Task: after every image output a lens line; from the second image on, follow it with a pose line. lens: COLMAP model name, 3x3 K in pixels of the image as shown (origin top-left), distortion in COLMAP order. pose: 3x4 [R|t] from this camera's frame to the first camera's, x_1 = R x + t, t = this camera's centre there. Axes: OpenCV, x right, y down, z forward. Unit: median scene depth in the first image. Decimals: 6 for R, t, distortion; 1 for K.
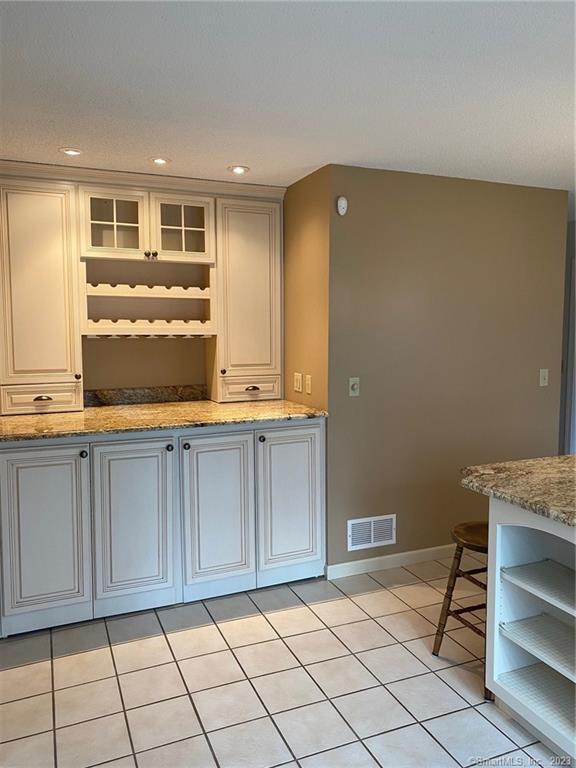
lens RADIAL K [[582.3, 0, 284.0], [0, 582.3, 384.4], [0, 0, 1]] dist [0.026768, -0.015570]
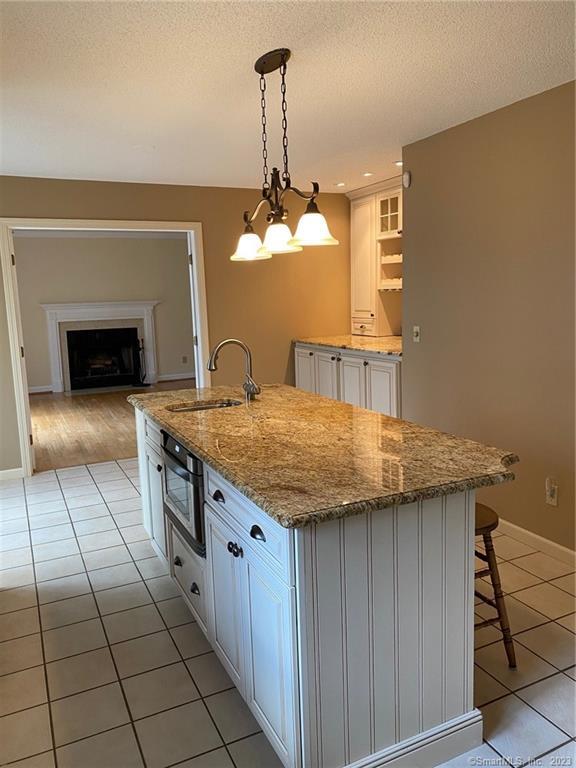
lens RADIAL K [[582.3, 0, 284.5], [0, 582.3, 385.1], [0, 0, 1]] dist [0.026768, -0.015570]
pose [[0.056717, 0.165393, -0.984595, 1.313826], [-0.056043, 0.985155, 0.162259, -0.072783], [0.996816, 0.045977, 0.065144, 0.673895]]
